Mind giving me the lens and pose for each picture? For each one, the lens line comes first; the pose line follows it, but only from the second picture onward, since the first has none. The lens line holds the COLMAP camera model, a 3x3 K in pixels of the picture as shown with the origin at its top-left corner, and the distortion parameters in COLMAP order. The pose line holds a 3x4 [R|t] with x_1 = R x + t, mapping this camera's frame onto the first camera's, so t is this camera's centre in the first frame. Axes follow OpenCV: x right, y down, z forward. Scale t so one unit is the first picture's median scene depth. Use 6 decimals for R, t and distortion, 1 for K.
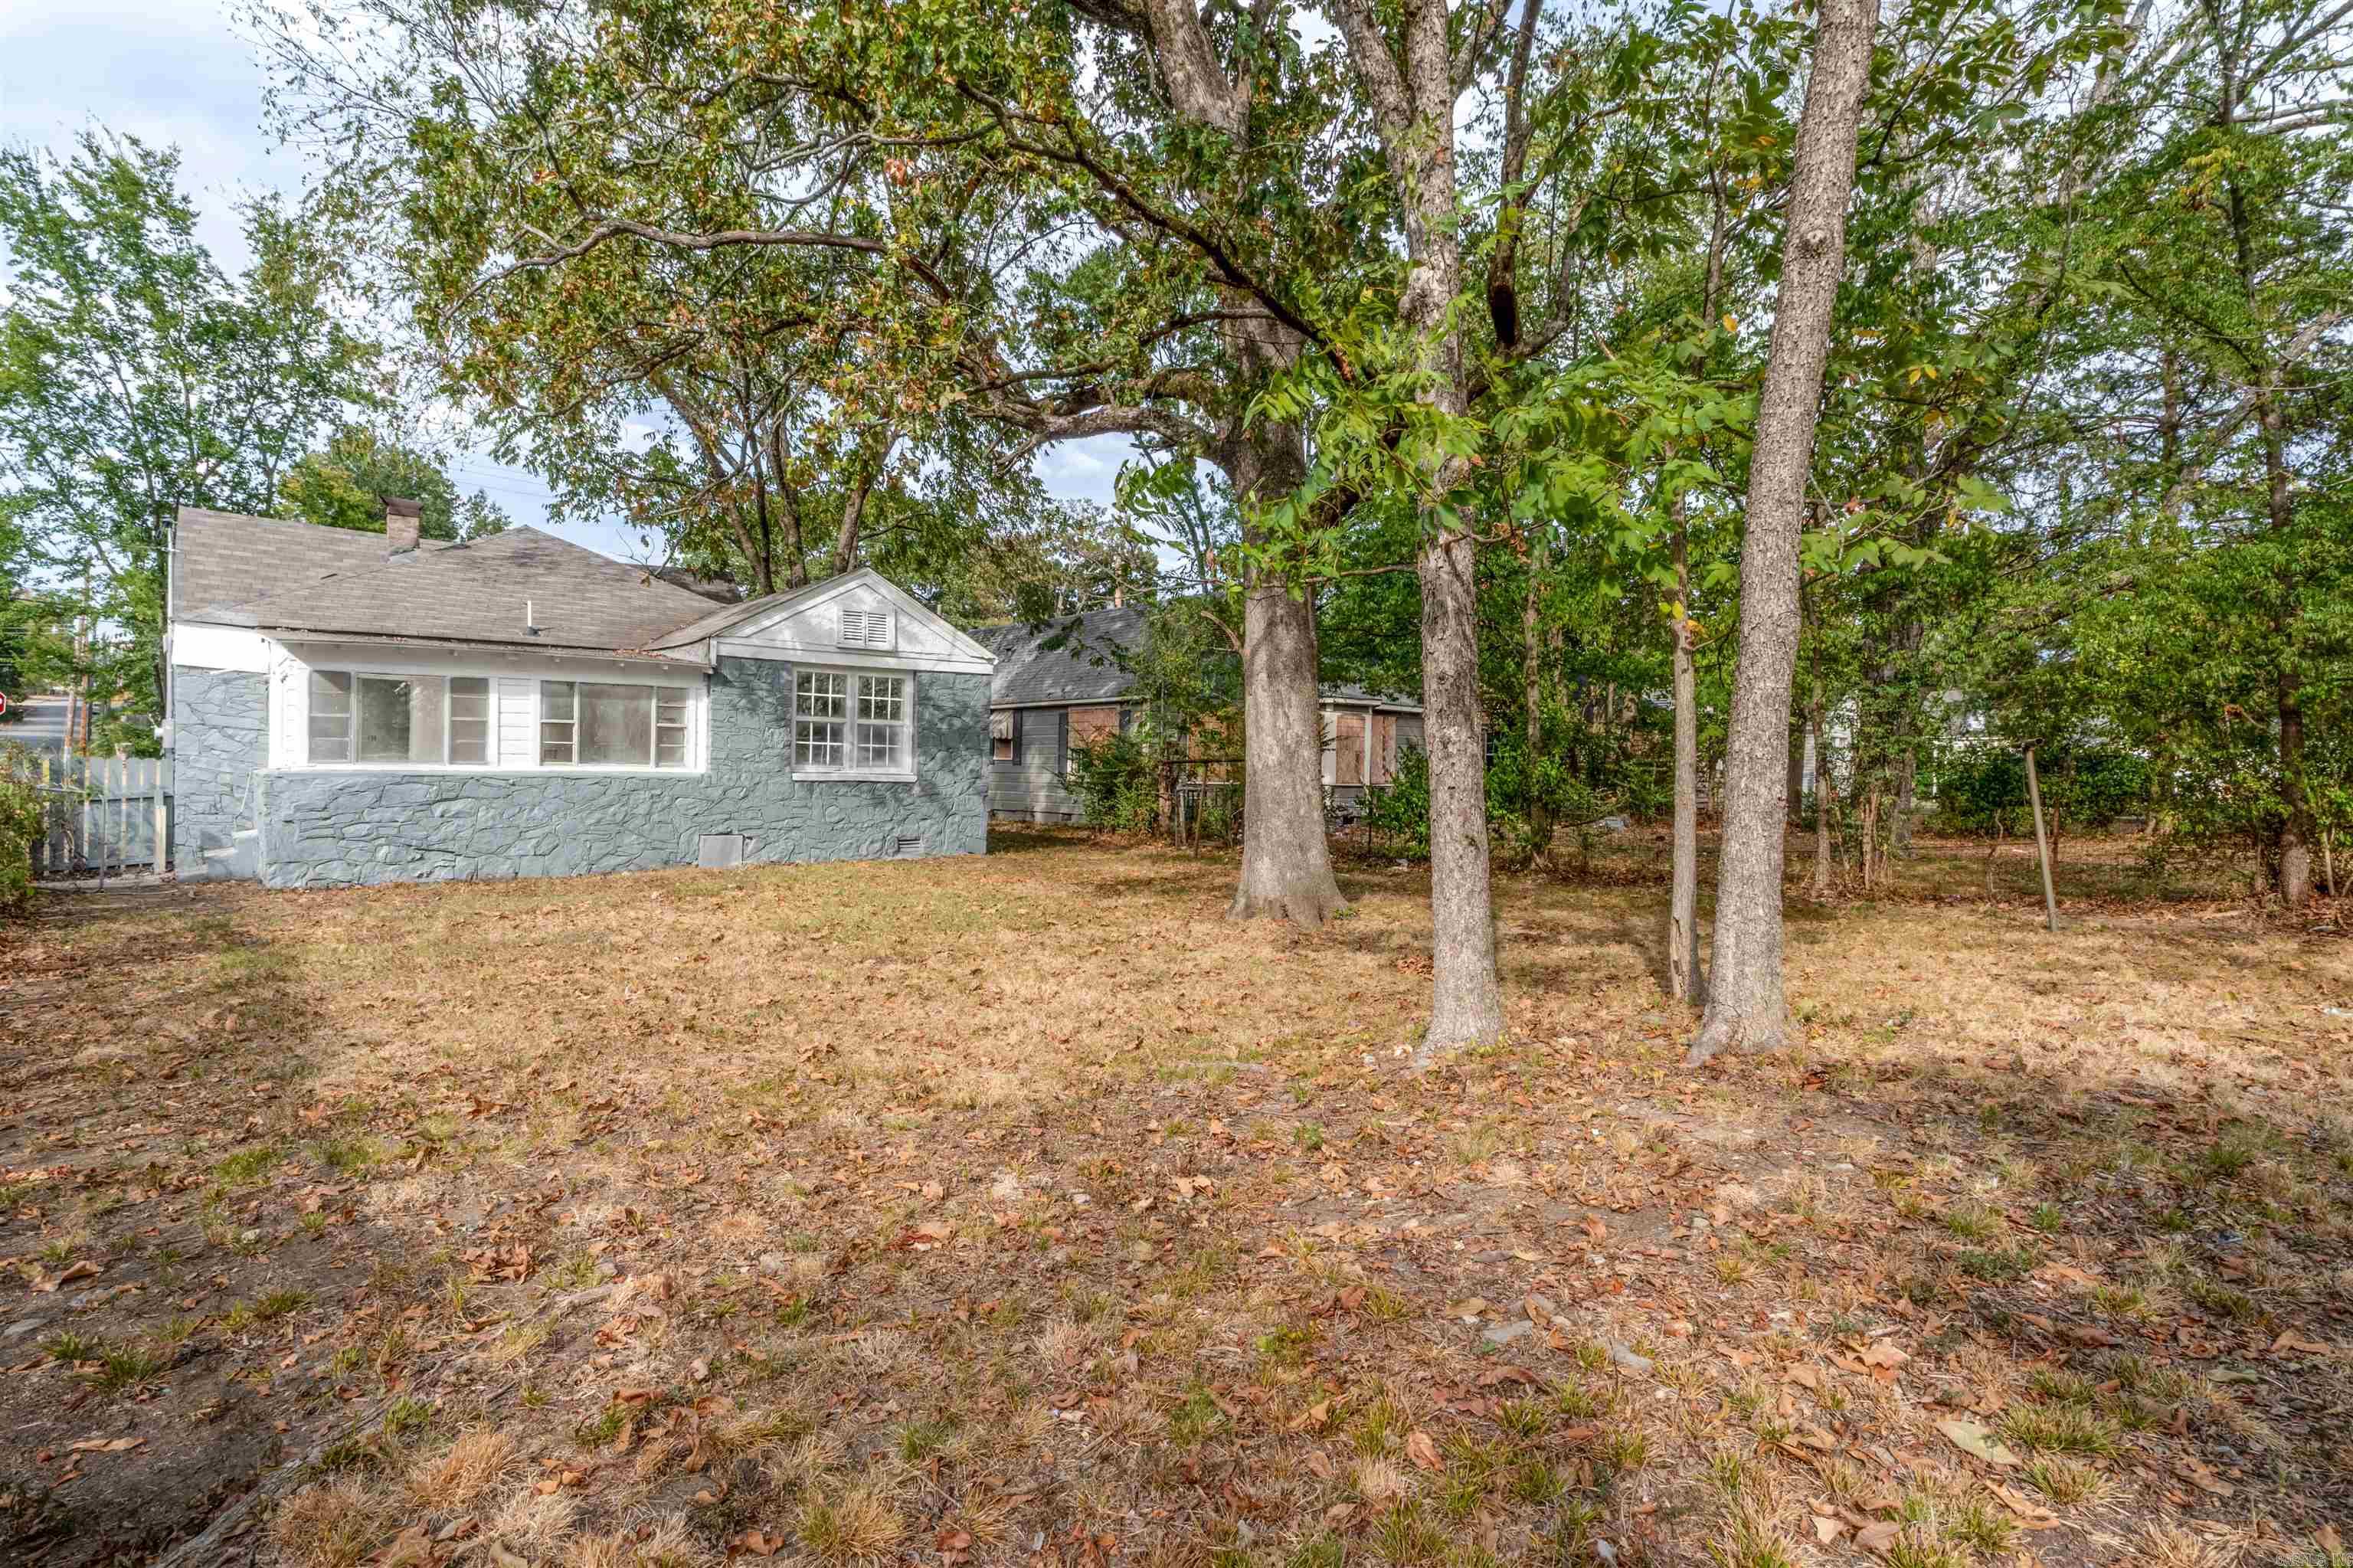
lens RADIAL K [[1173.1, 0, 1177.8], [0, 1173.1, 775.6], [0, 0, 1]] dist [-0.002193, -0.001264]
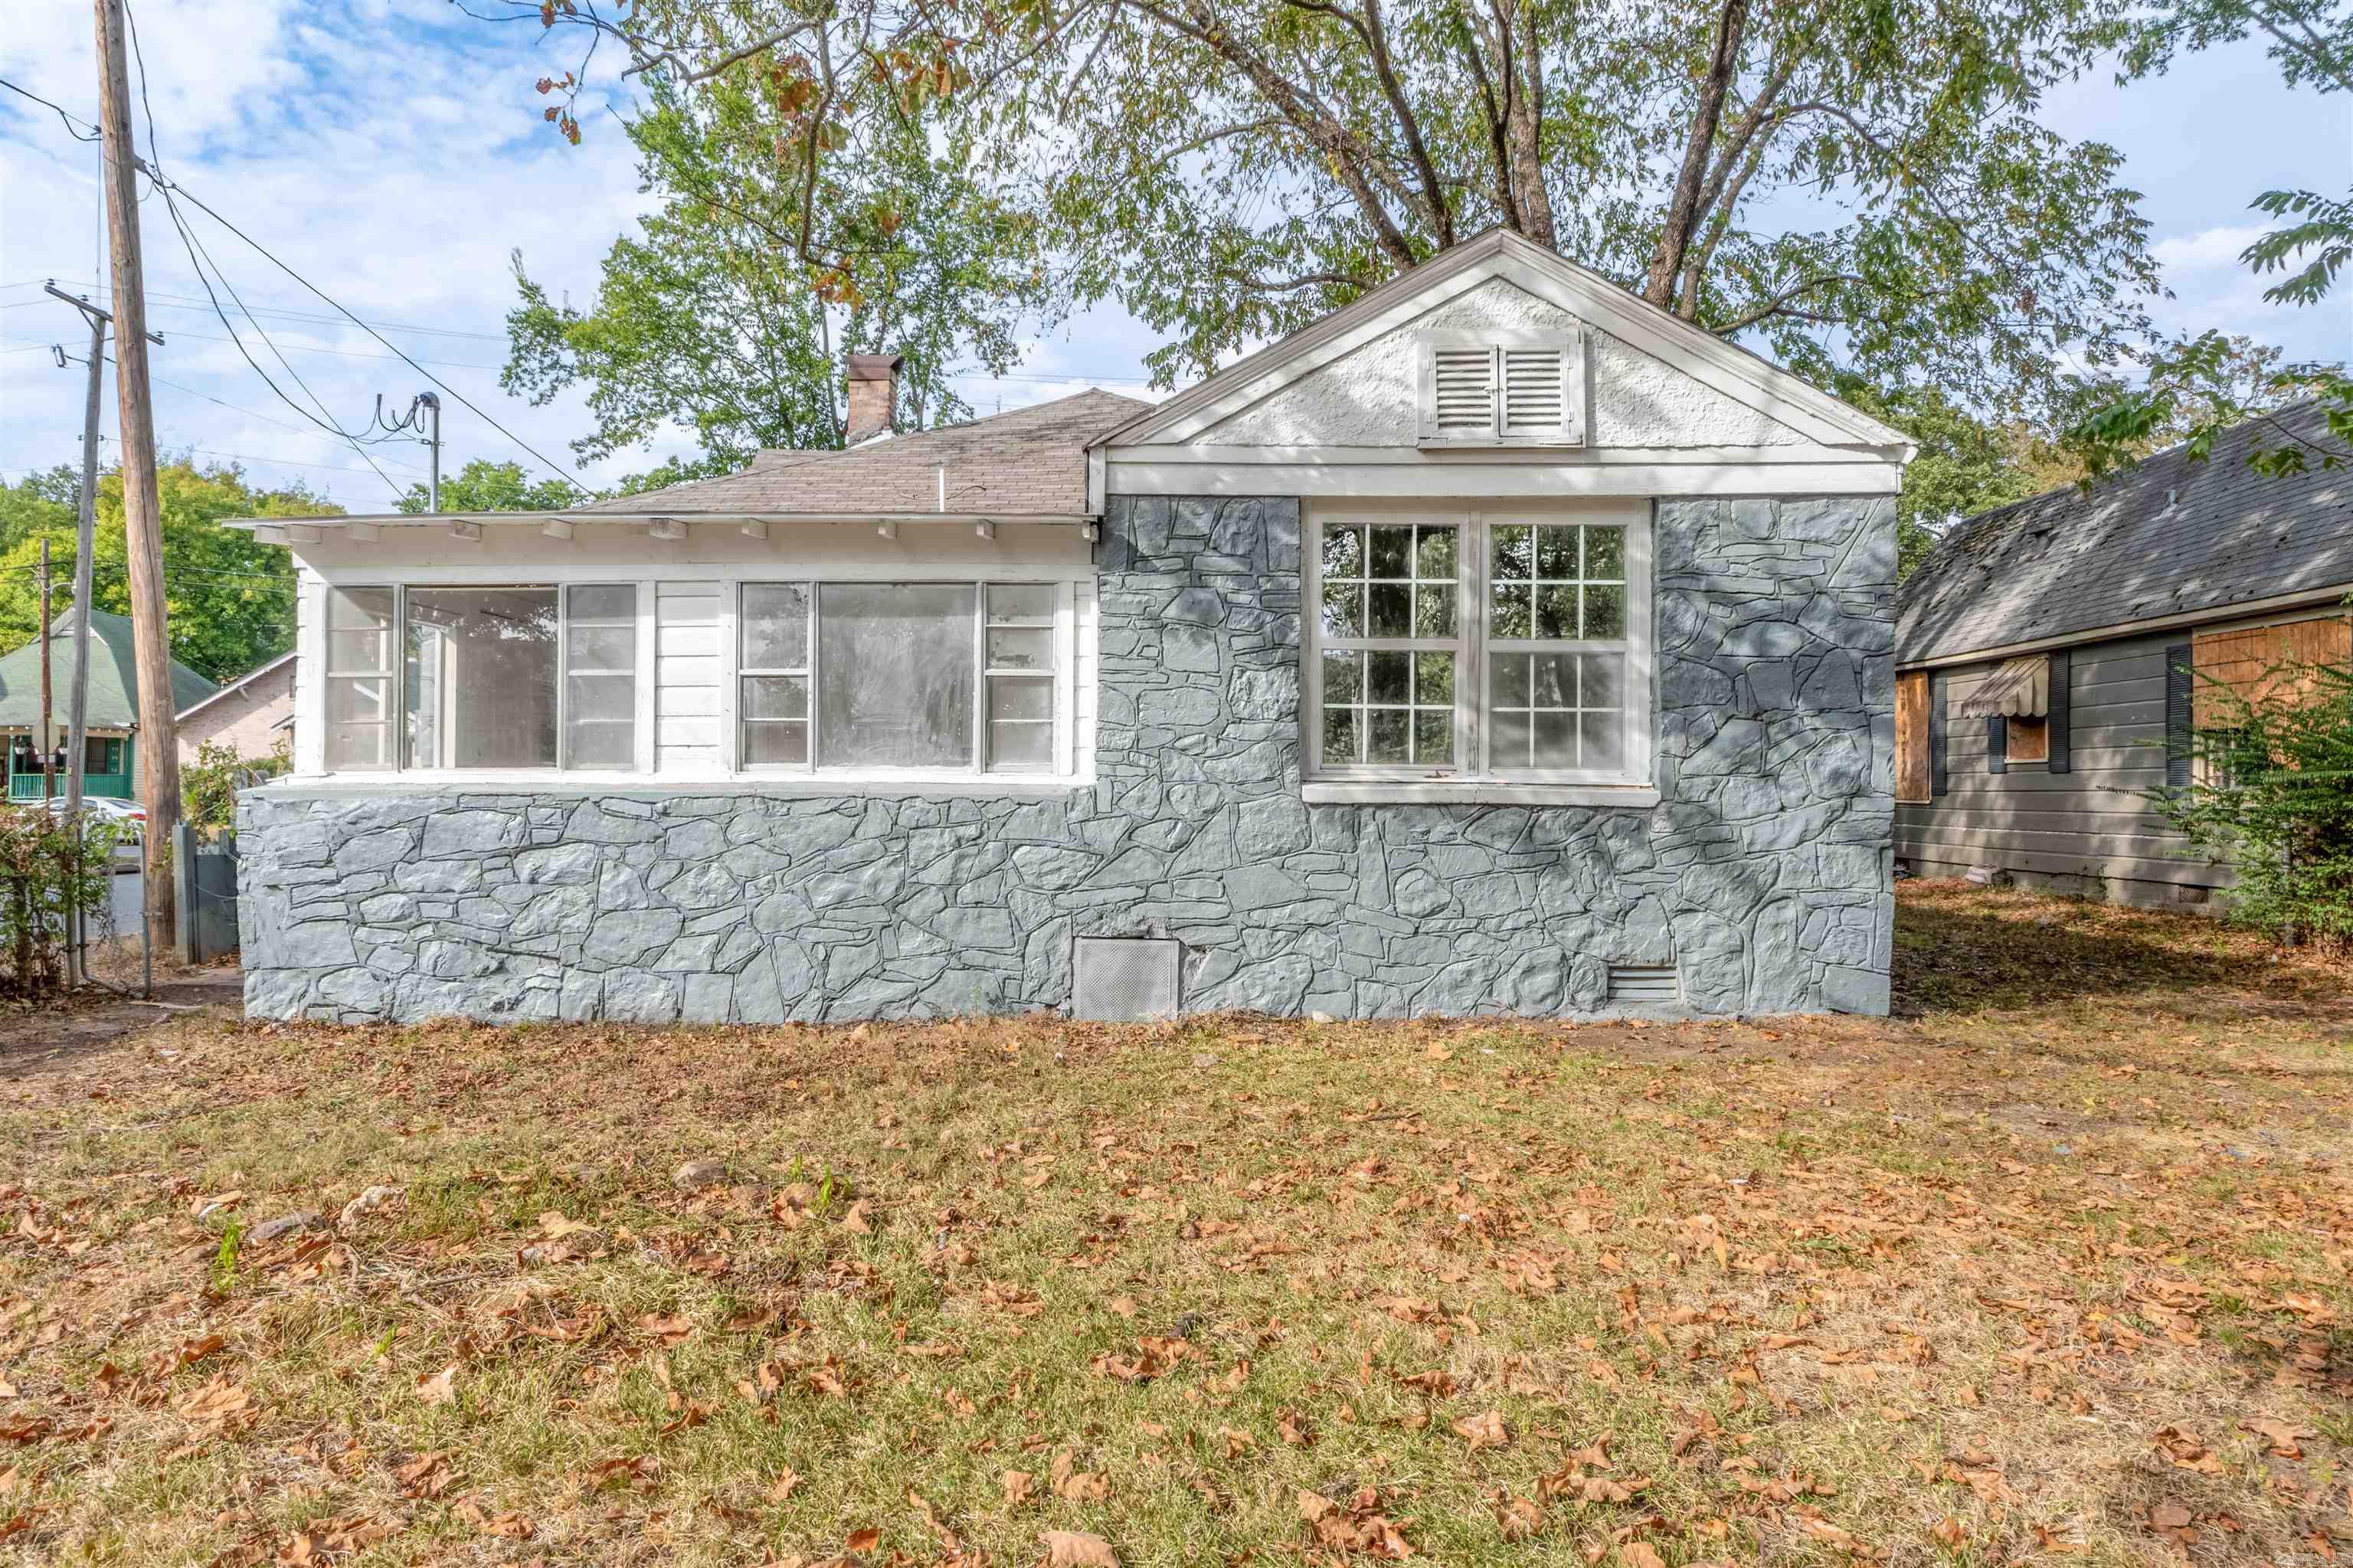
lens RADIAL K [[1443.7, 0, 1179.1], [0, 1443.7, 771.1], [0, 0, 1]] dist [-0.005429, -0.000493]
pose [[0.752449, -0.021823, -0.658289, -0.044508], [0.004322, 0.999593, -0.028197, 0.006609], [0.658636, 0.018371, 0.752237, 0.592712]]
